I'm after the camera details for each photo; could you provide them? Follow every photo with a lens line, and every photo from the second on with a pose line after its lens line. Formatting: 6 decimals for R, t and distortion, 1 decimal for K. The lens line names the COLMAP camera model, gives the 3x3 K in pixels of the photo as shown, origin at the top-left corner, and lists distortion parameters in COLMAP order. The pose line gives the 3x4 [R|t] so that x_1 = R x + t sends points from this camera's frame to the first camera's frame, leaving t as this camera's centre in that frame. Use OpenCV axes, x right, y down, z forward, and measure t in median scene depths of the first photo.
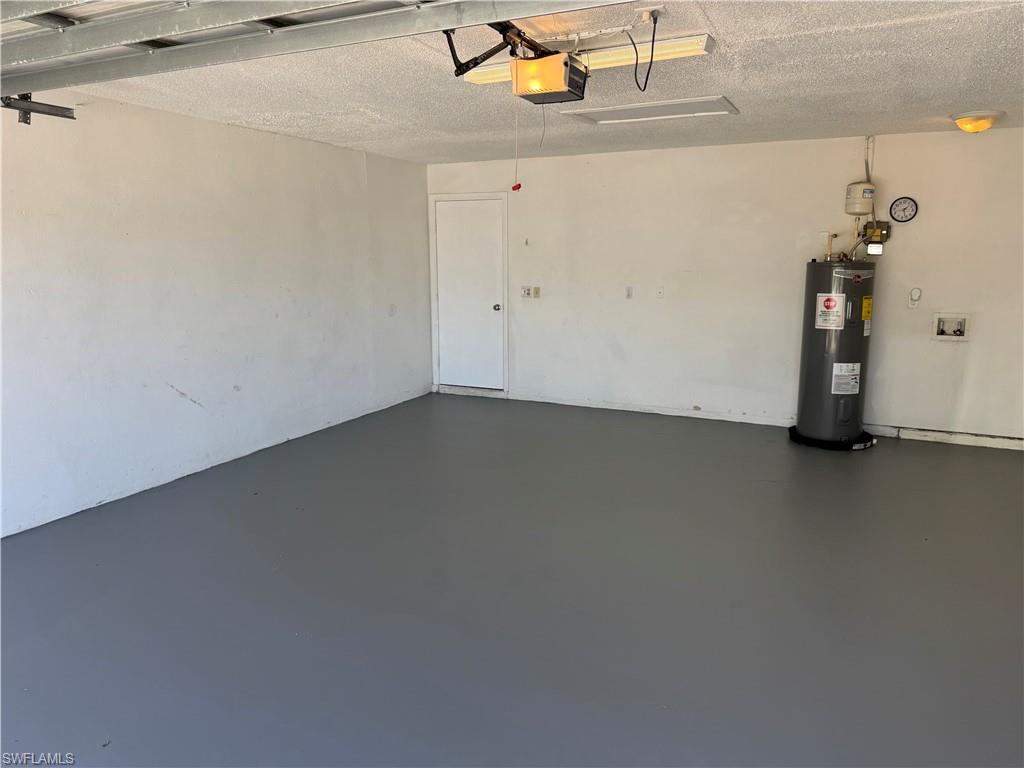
lens RADIAL K [[712.2, 0, 508.9], [0, 712.2, 378.5], [0, 0, 1]] dist [0.049405, -0.074325]
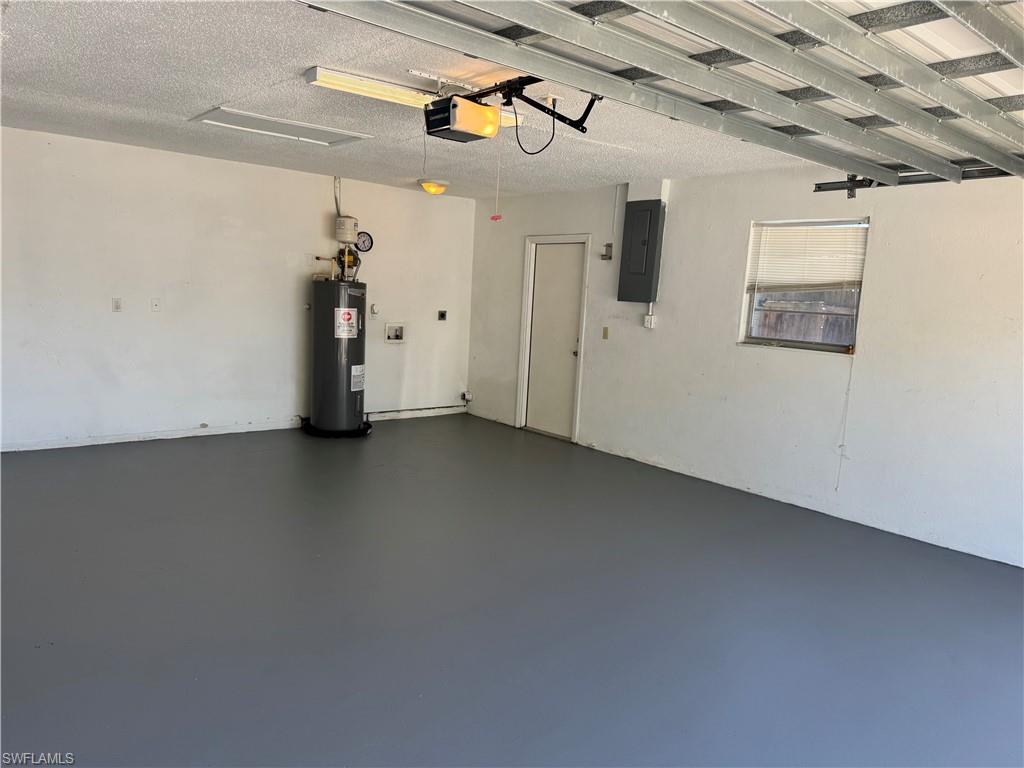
lens RADIAL K [[712.2, 0, 508.2], [0, 712.2, 391.0], [0, 0, 1]] dist [0.049405, -0.074325]
pose [[0.393091, -0.109727, 0.912929, -0.527541], [0.097800, 0.992212, 0.077145, -0.045689], [-0.914284, 0.058960, 0.400761, 0.275044]]
